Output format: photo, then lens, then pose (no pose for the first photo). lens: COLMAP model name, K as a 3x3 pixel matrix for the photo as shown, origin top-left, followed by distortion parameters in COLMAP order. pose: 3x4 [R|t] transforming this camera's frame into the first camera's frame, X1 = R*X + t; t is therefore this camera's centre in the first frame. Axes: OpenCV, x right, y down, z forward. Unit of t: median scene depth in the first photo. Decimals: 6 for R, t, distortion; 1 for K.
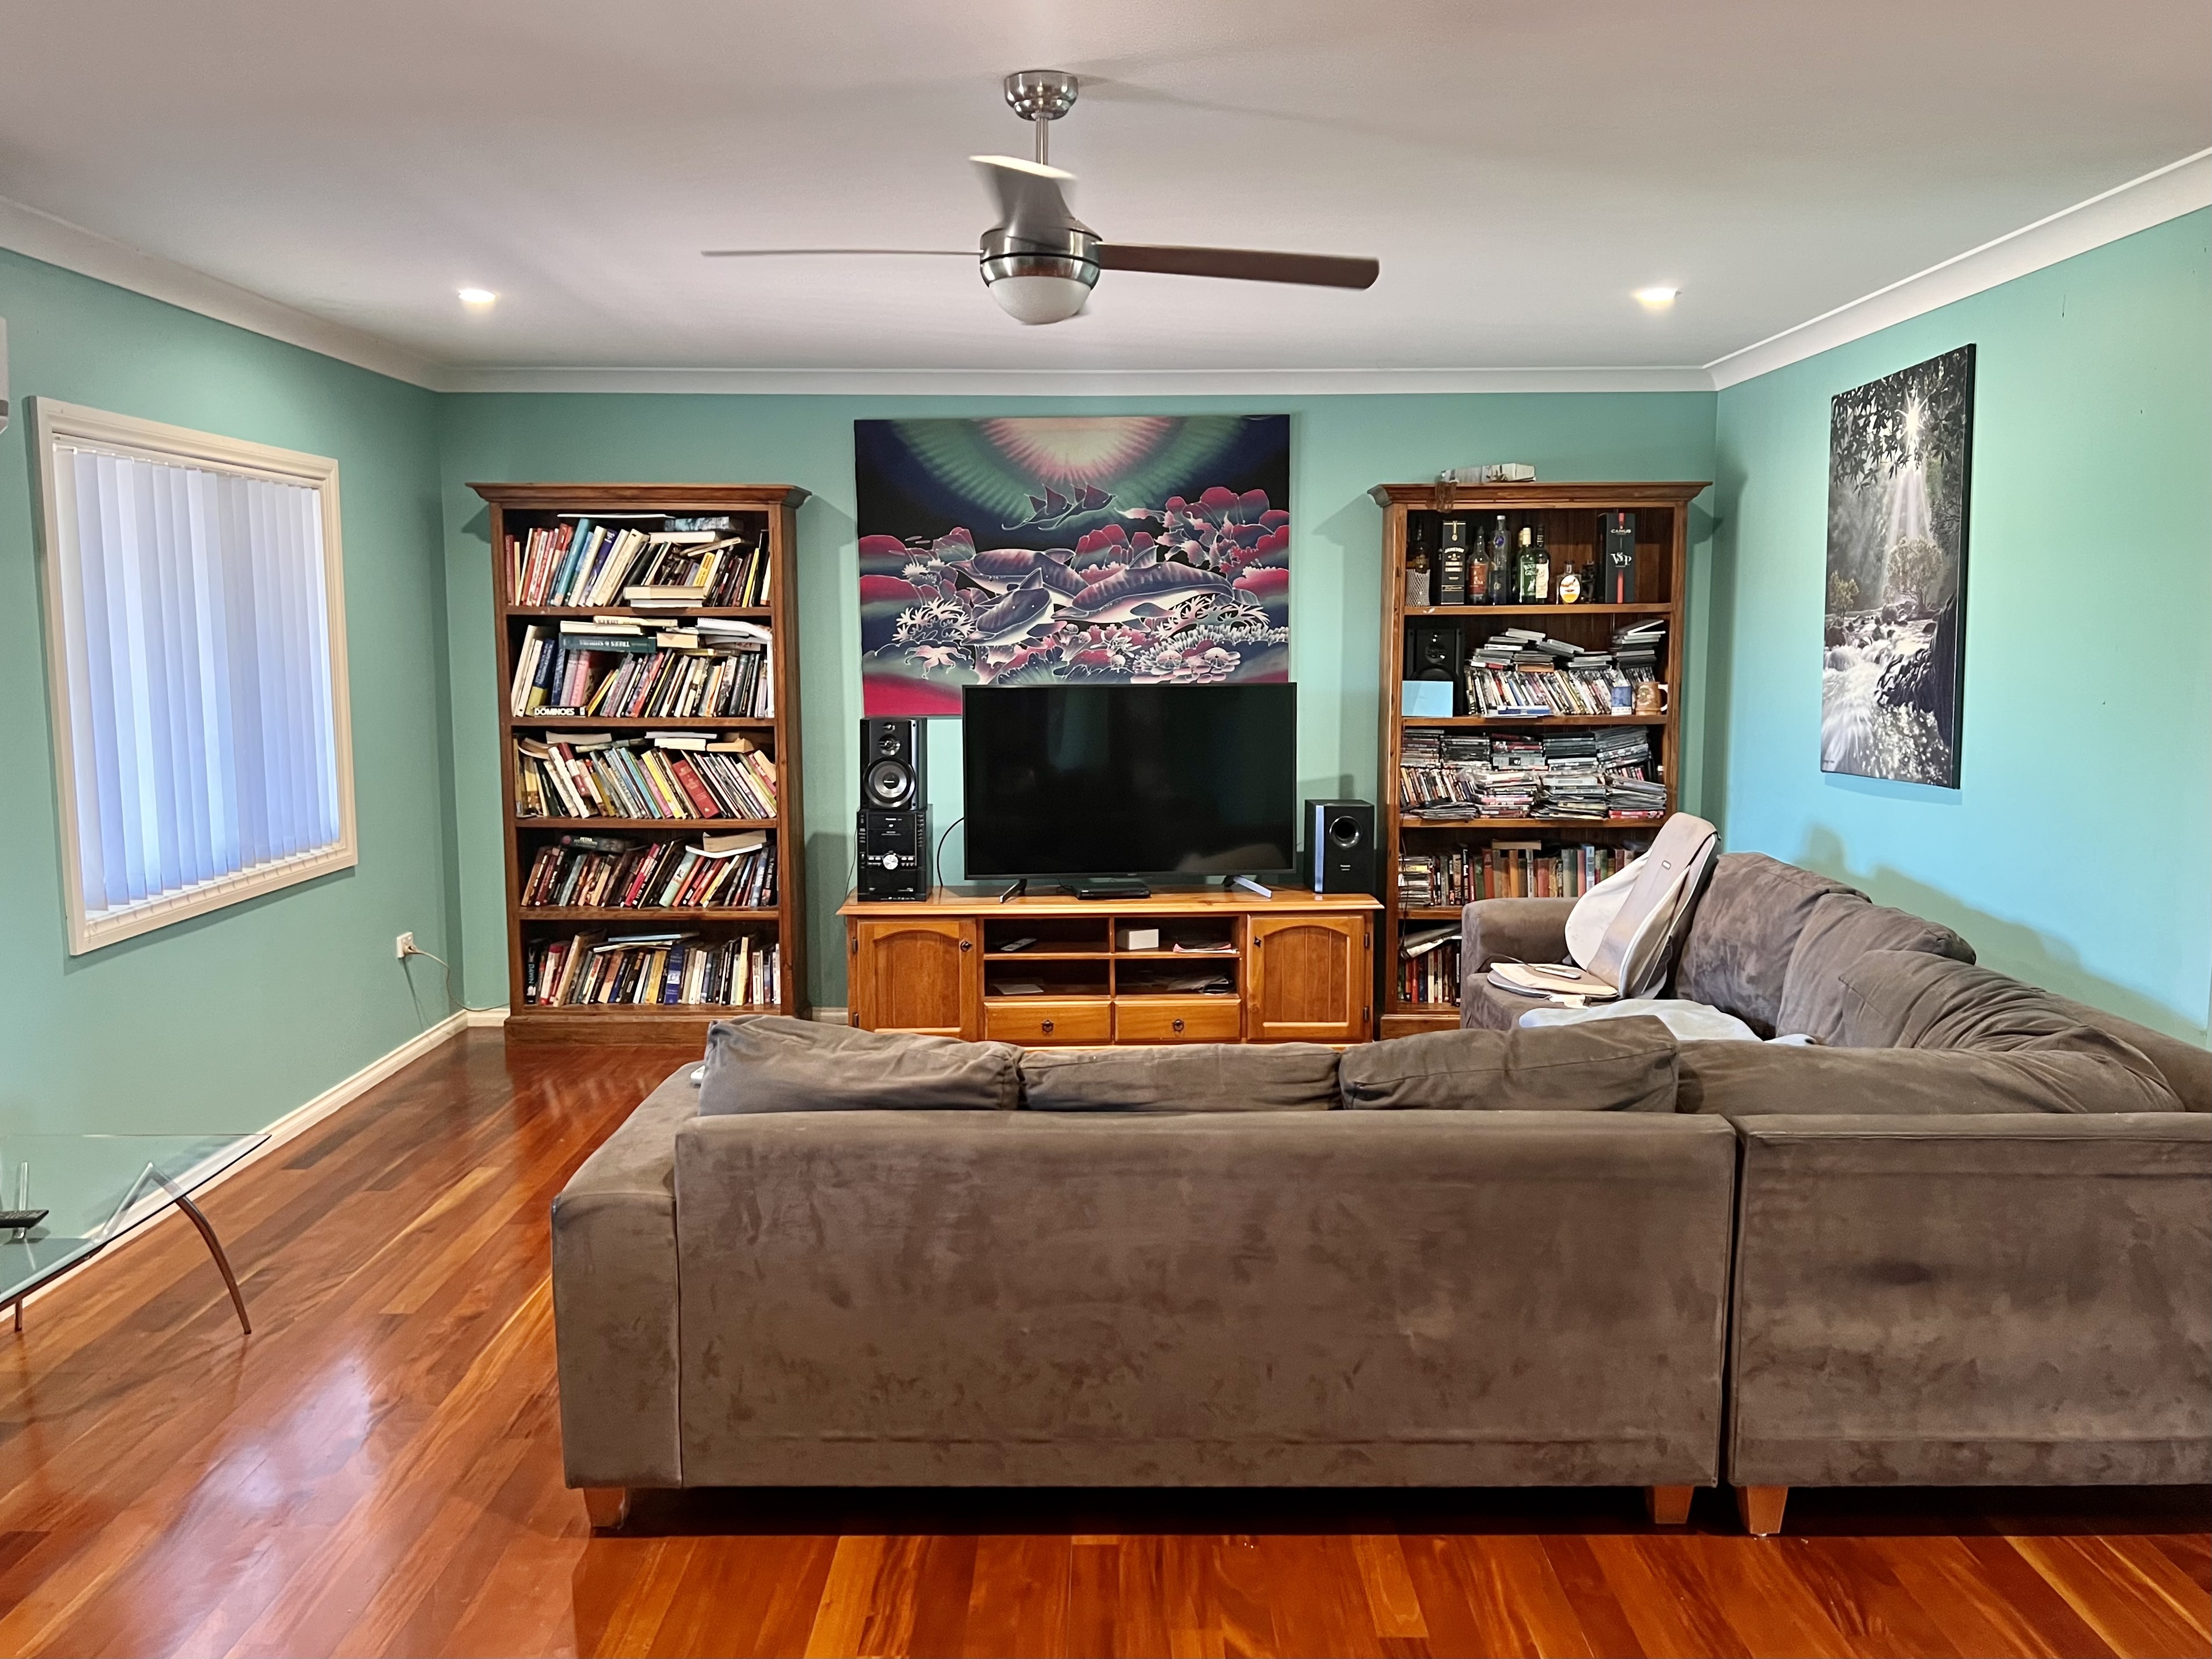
lens RADIAL K [[1694.3, 0, 1111.9], [0, 1694.3, 831.0], [0, 0, 1]] dist [0.057406, -0.003829]
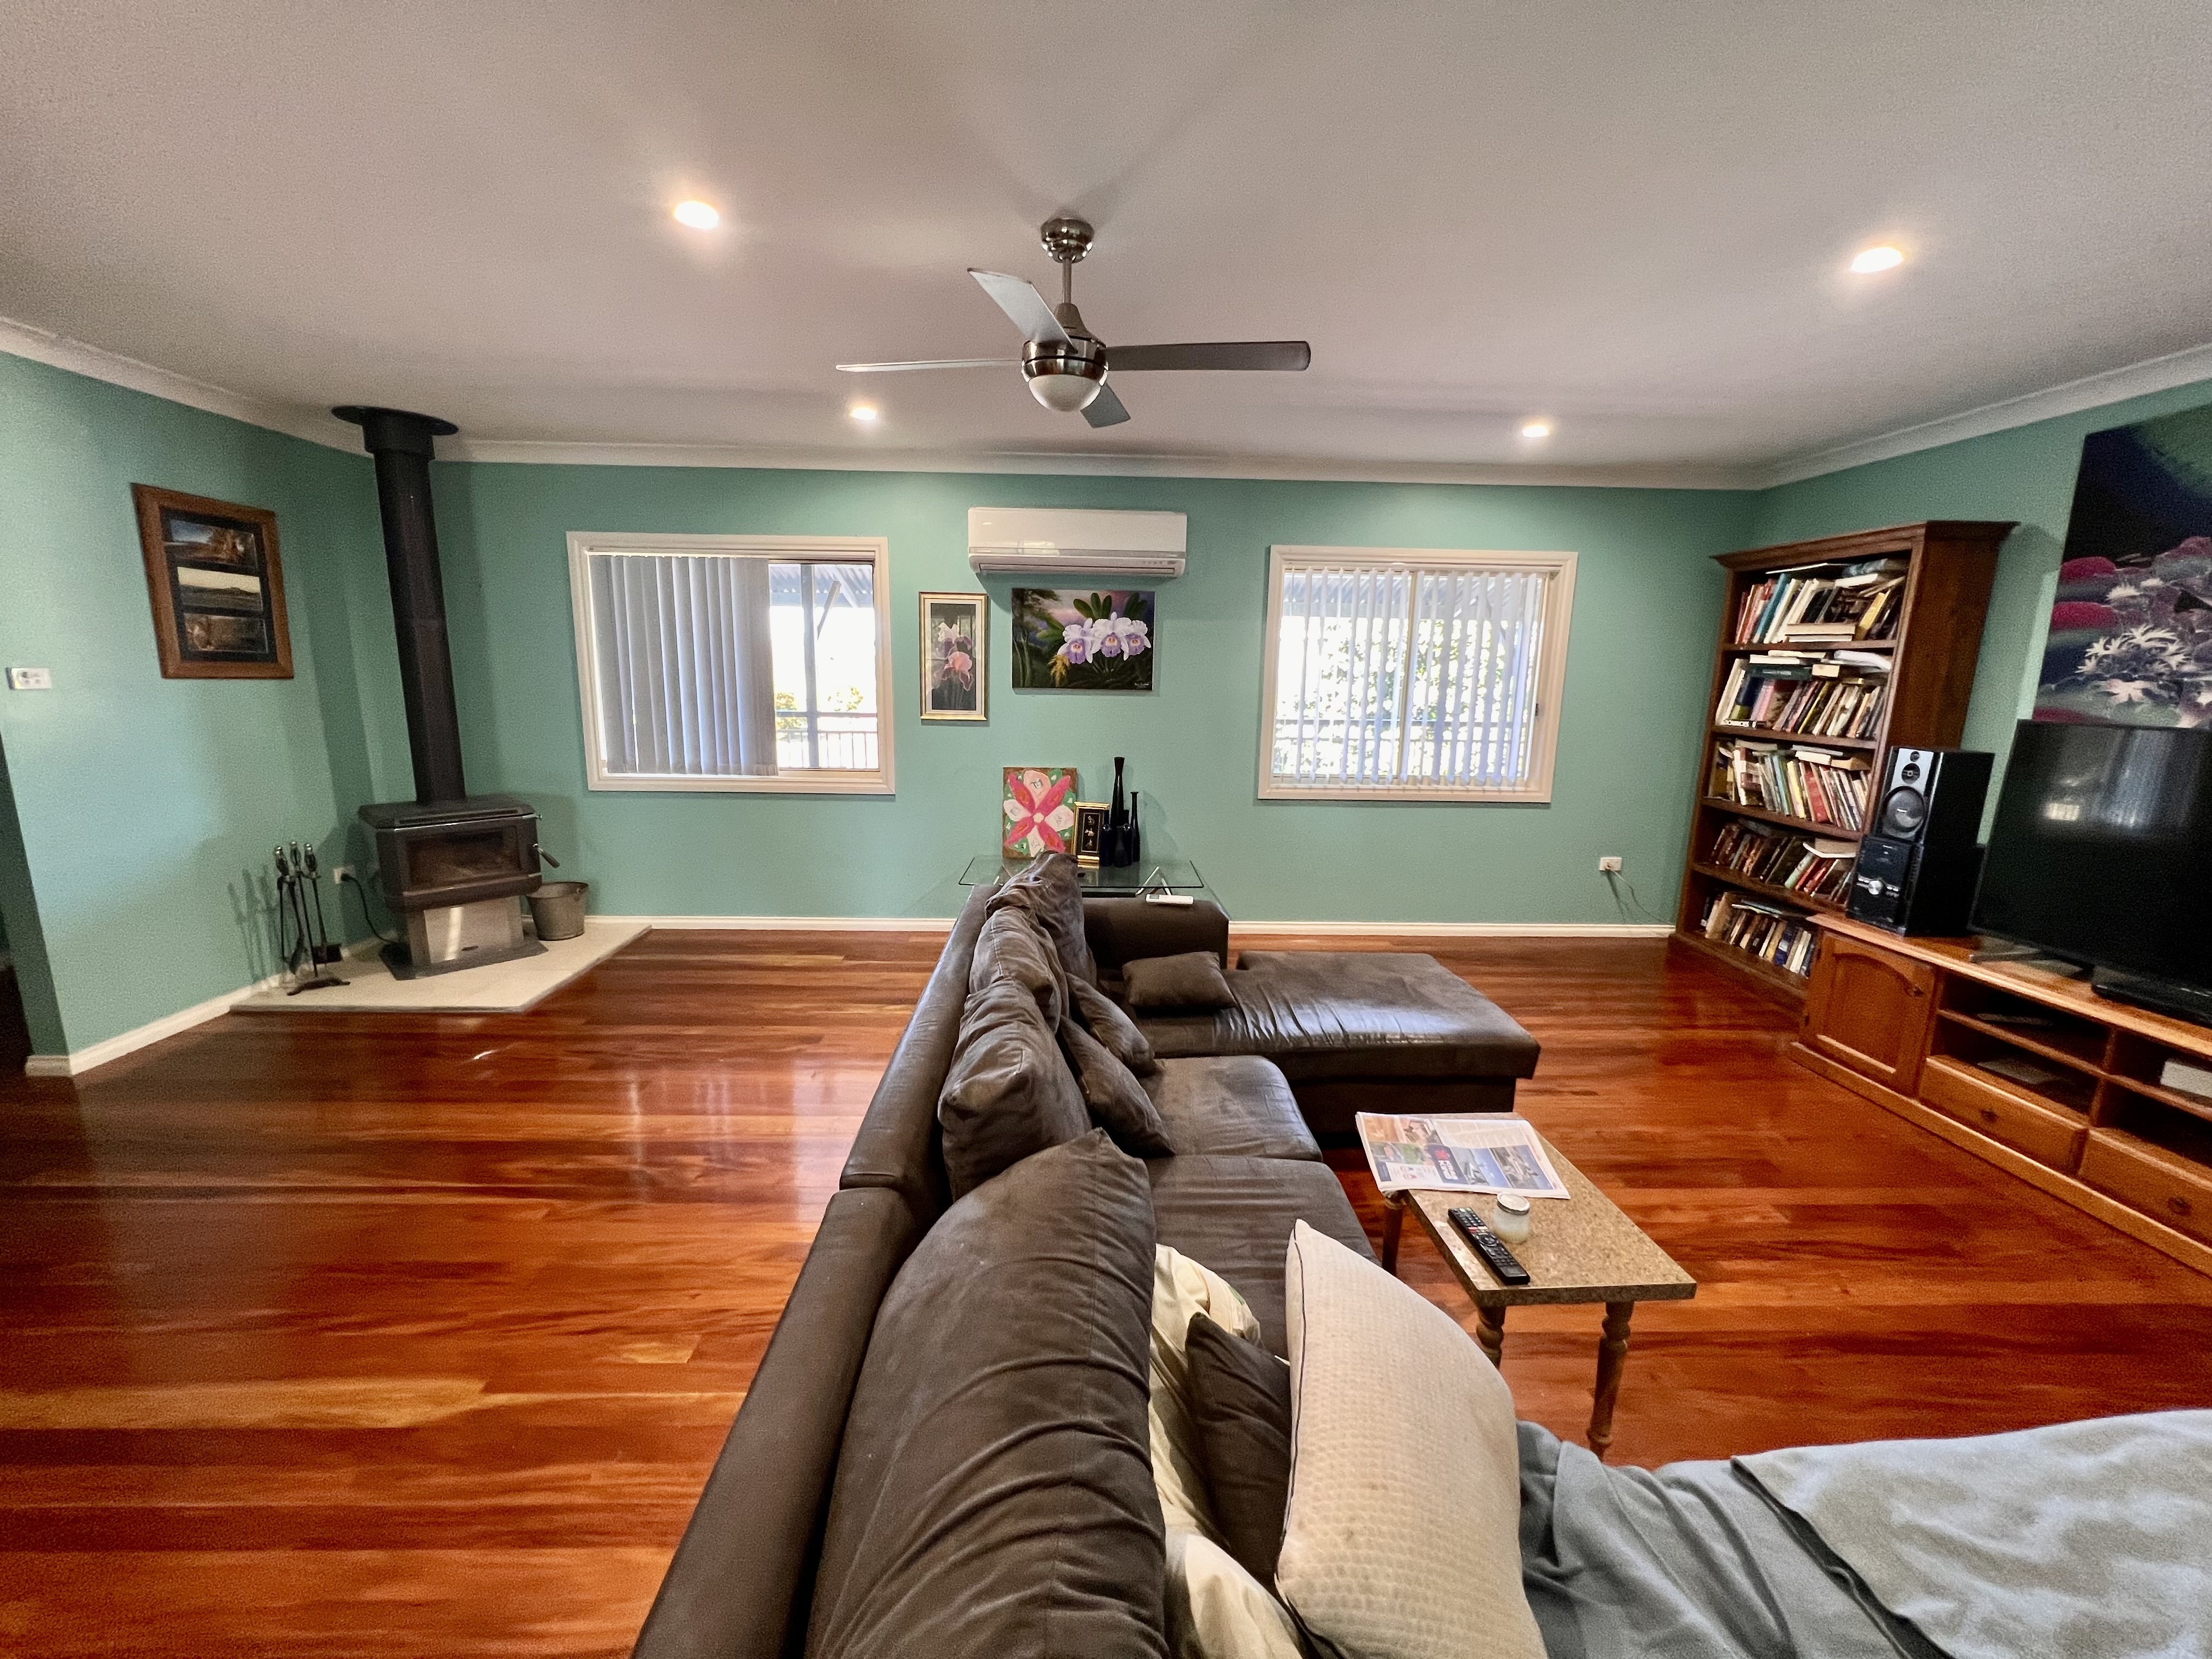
lens RADIAL K [[880.2, 0, 1104.0], [0, 880.2, 823.3], [0, 0, 1]] dist [-0.000931, 0.000033]
pose [[0.033309, 0.179206, -0.983248, 0.344017], [-0.136939, 0.975334, 0.173125, -0.044458], [0.990019, 0.128879, 0.057027, 0.475037]]
